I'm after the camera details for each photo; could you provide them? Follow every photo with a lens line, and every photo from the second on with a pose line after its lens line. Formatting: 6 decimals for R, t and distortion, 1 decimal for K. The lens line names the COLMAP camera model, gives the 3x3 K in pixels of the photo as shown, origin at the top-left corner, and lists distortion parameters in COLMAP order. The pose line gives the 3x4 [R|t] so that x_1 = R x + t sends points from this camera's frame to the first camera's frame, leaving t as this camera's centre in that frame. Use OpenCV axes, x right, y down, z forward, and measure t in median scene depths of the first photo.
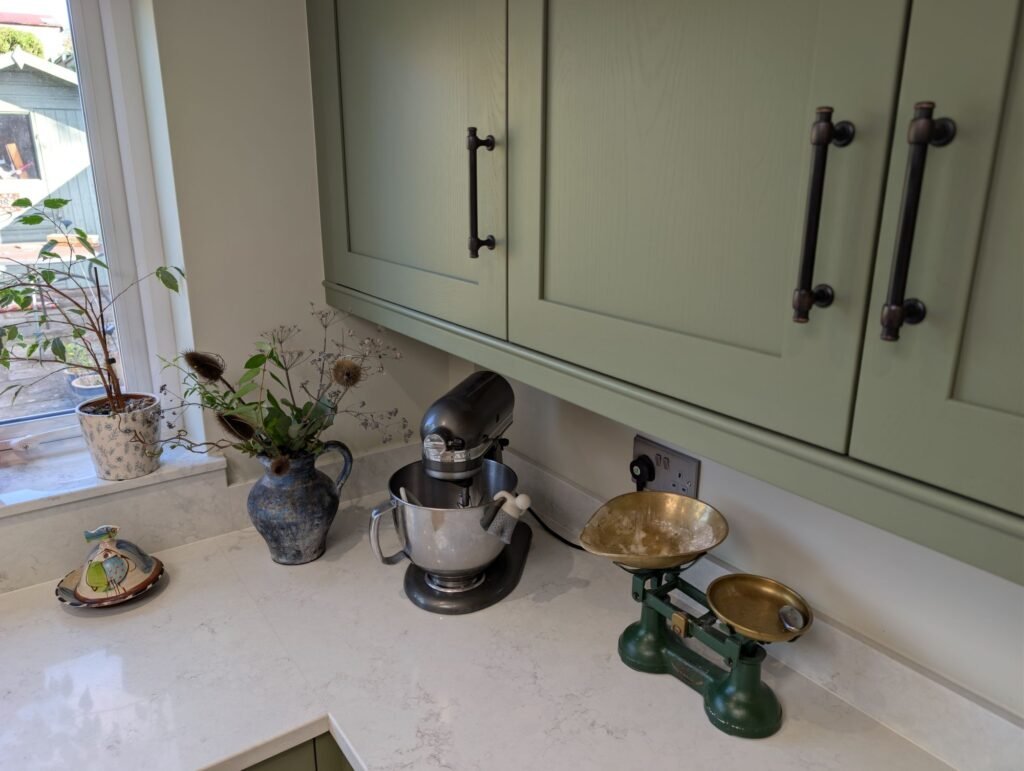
lens RADIAL K [[737.9, 0, 513.1], [0, 737.9, 382.8], [0, 0, 1]] dist [0.017513, -0.018579]
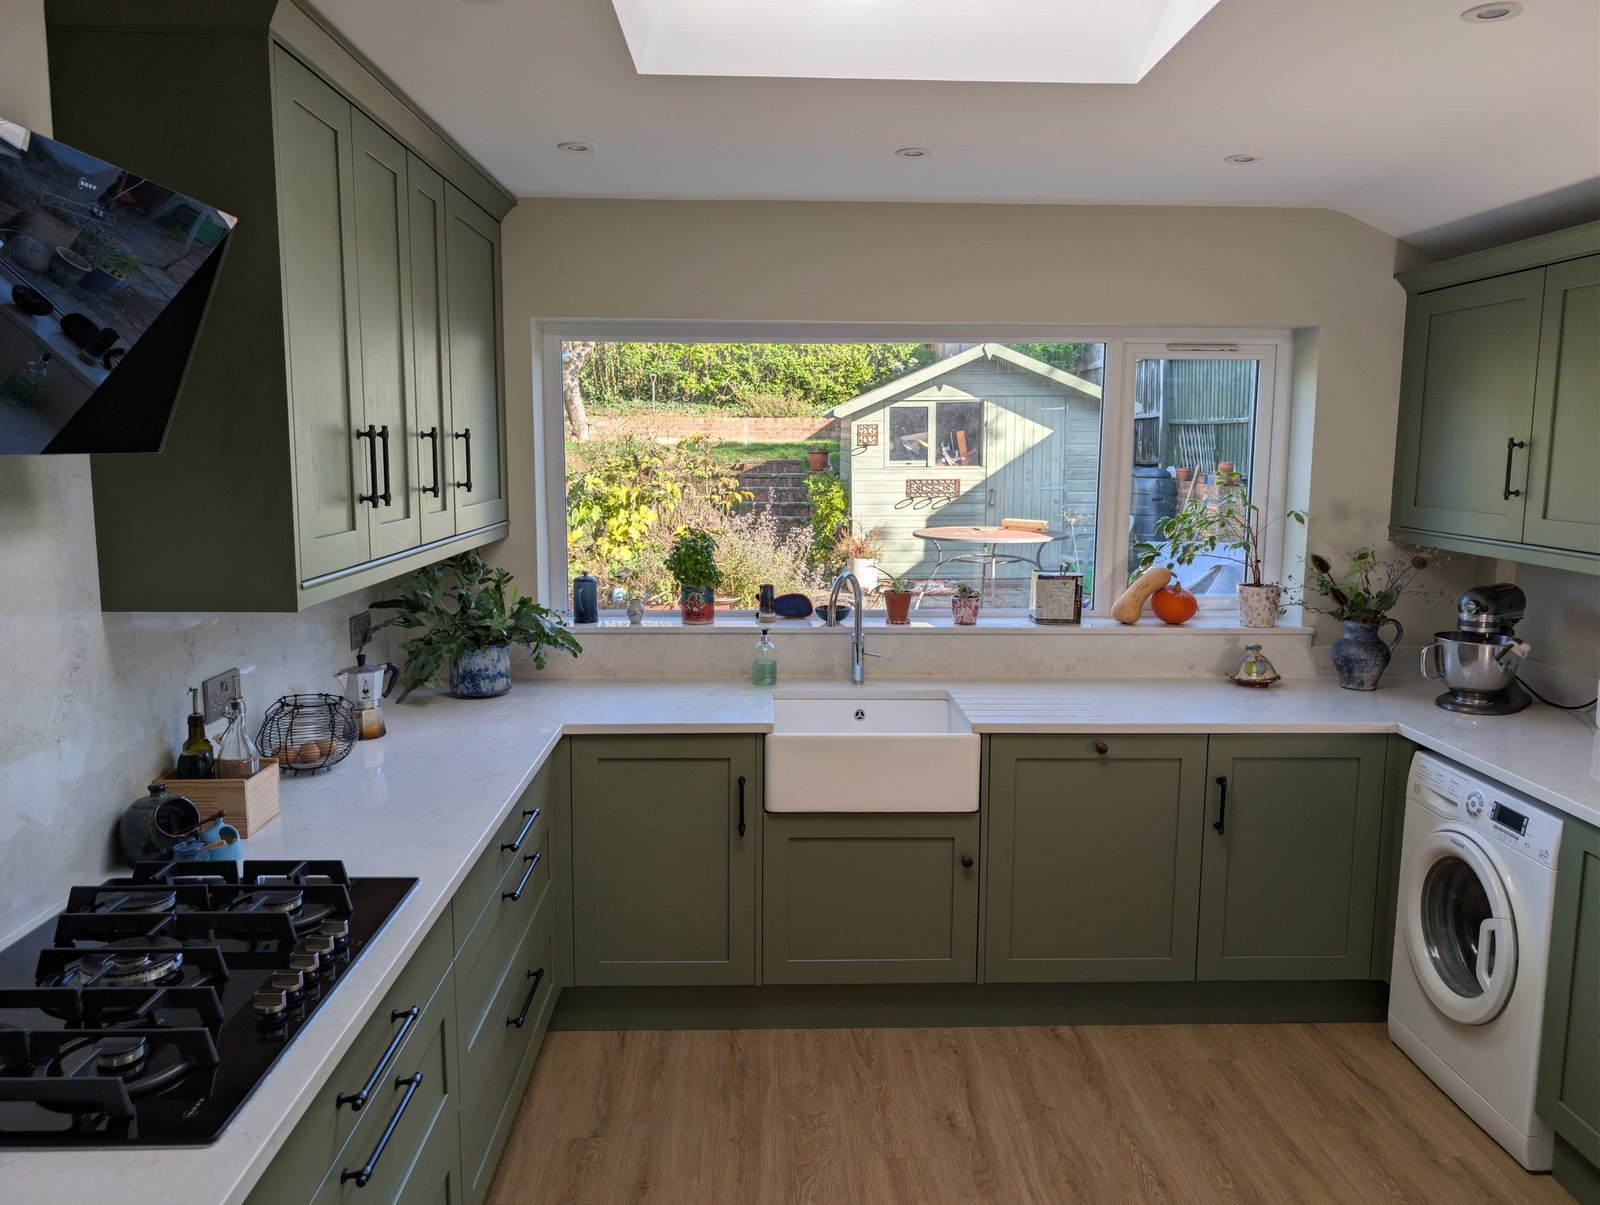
lens RADIAL K [[1152.9, 0, 796.1], [0, 1152.9, 600.4], [0, 0, 1]] dist [0.017513, -0.018579]
pose [[0.828287, 0.075107, -0.555247, 0.084759], [-0.161342, 0.980973, -0.107987, 0.548312], [0.536571, 0.179029, 0.824645, -1.887566]]
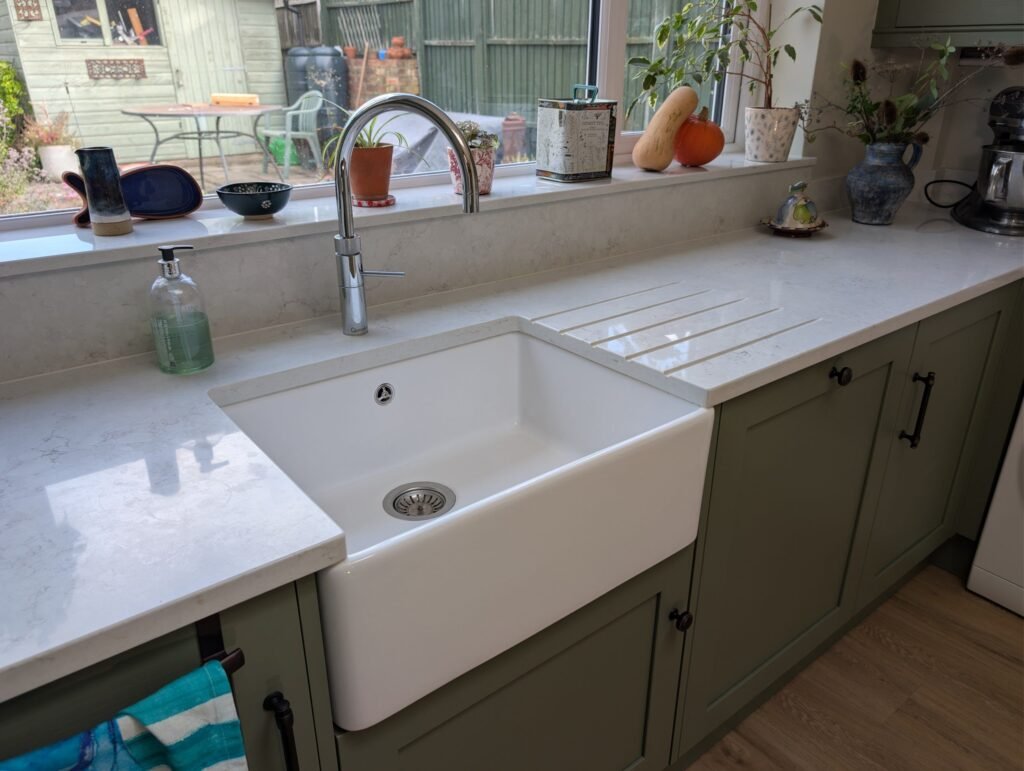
lens RADIAL K [[737.9, 0, 516.2], [0, 737.9, 380.8], [0, 0, 1]] dist [0.017513, -0.018579]
pose [[0.998722, -0.021917, 0.045548, -1.126244], [0.016471, 0.993033, 0.116683, 0.382001], [-0.047788, -0.115783, 0.992124, -0.454483]]
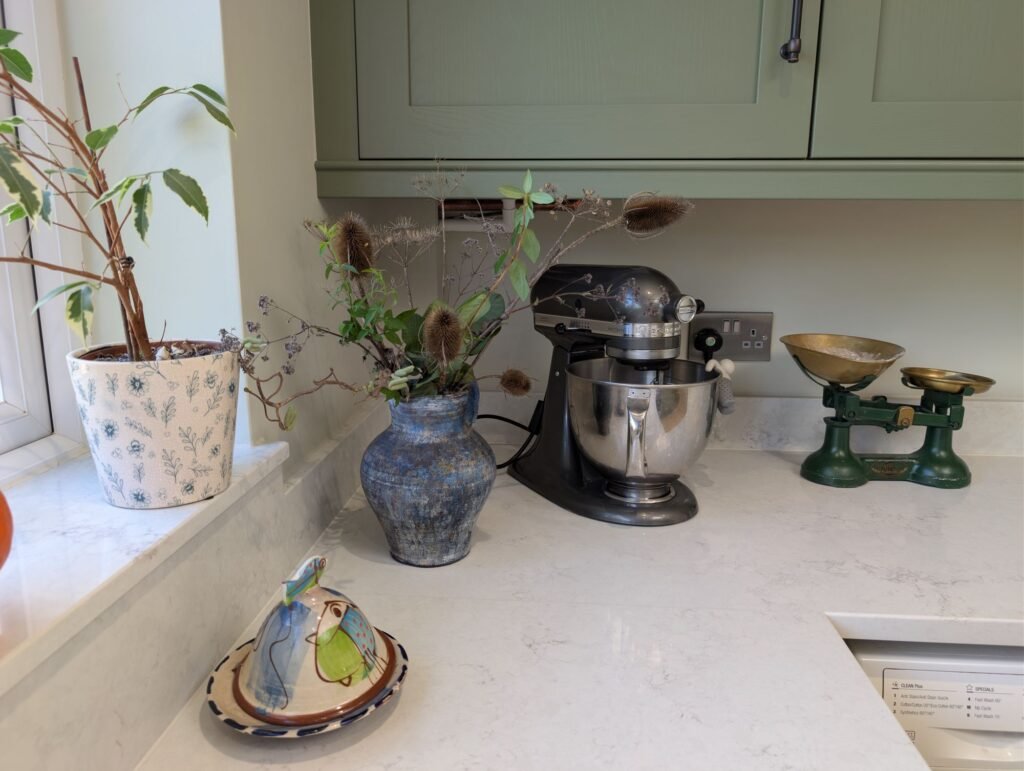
lens RADIAL K [[737.9, 0, 507.5], [0, 737.9, 384.3], [0, 0, 1]] dist [0.017513, -0.018579]
pose [[0.640679, -0.160136, 0.750924, -0.770308], [0.219018, 0.975491, 0.021161, 0.092302], [-0.735908, 0.150908, 0.660050, 0.528224]]
